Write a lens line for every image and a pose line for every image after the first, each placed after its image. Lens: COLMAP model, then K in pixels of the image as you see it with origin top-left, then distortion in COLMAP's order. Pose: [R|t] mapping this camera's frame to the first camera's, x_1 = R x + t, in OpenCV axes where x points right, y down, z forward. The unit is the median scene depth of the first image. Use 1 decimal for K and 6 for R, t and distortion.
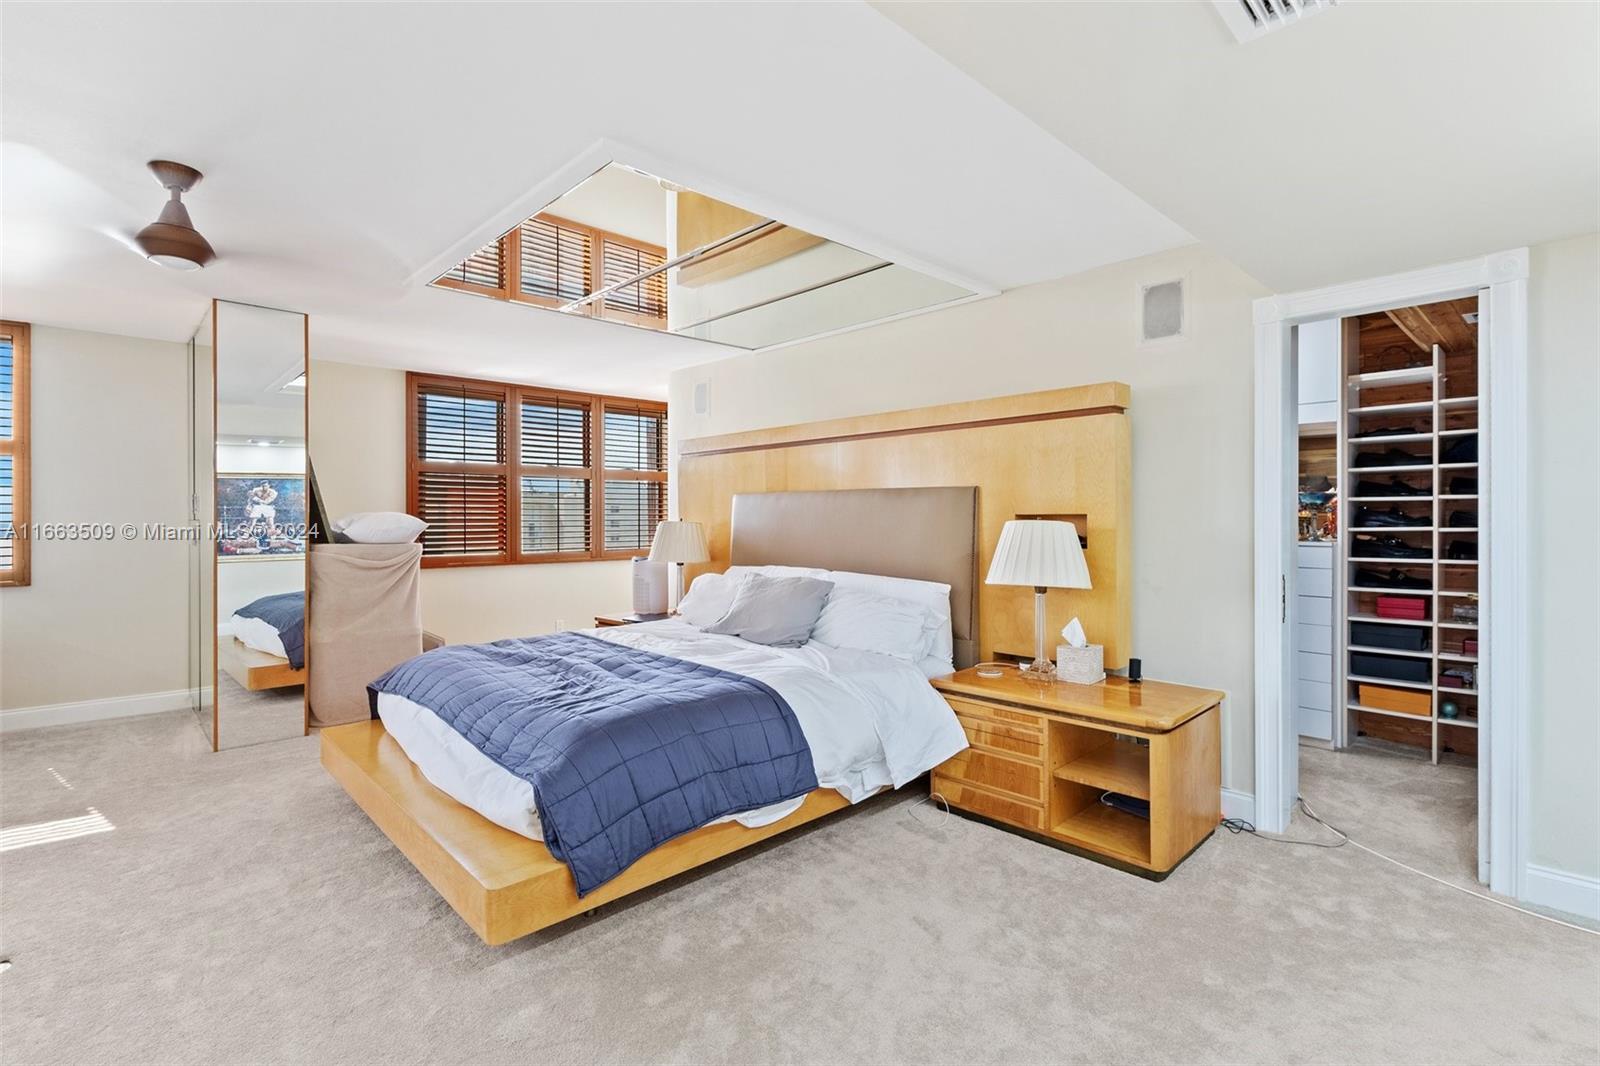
lens RADIAL K [[751.4, 0, 799.2], [0, 751.4, 514.3], [0, 0, 1]] dist [0.033696, -0.000022]
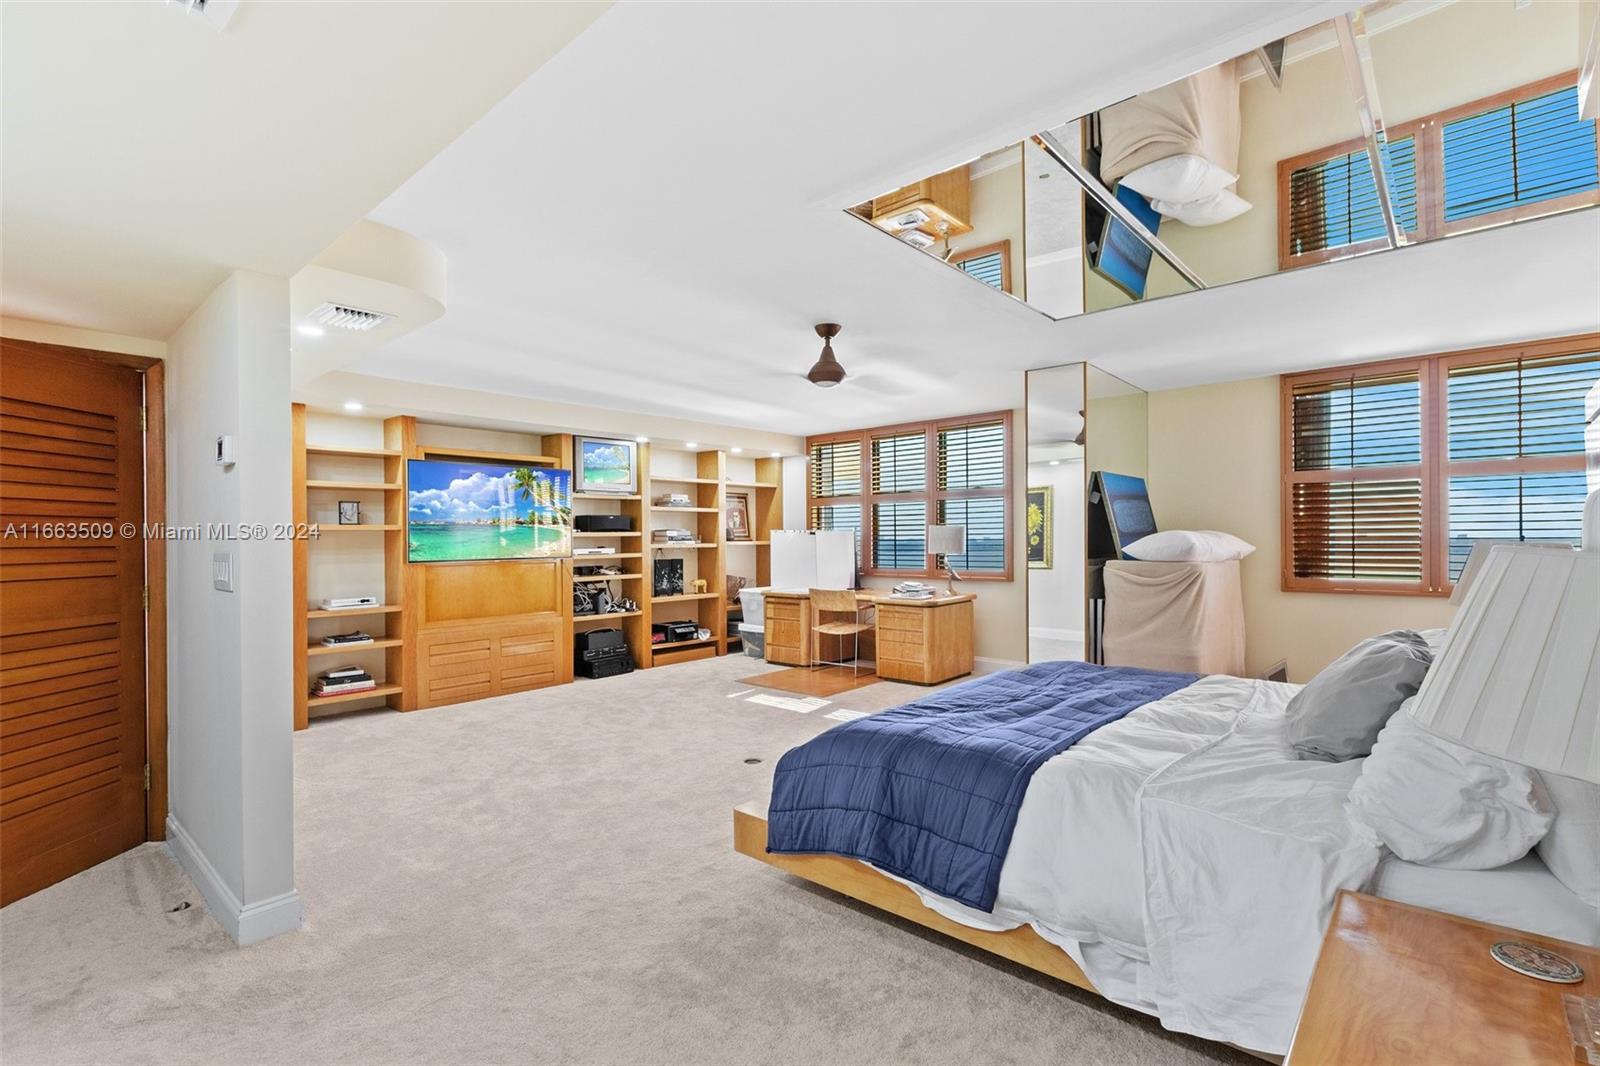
lens RADIAL K [[738.8, 0, 800.4], [0, 738.8, 541.6], [0, 0, 1]] dist [0.000663, -0.000413]
pose [[0.077992, 0.004501, -0.996944, 0.714121], [0.011880, 0.999915, 0.005444, 0.001171], [0.996883, -0.012268, 0.077932, 0.769532]]
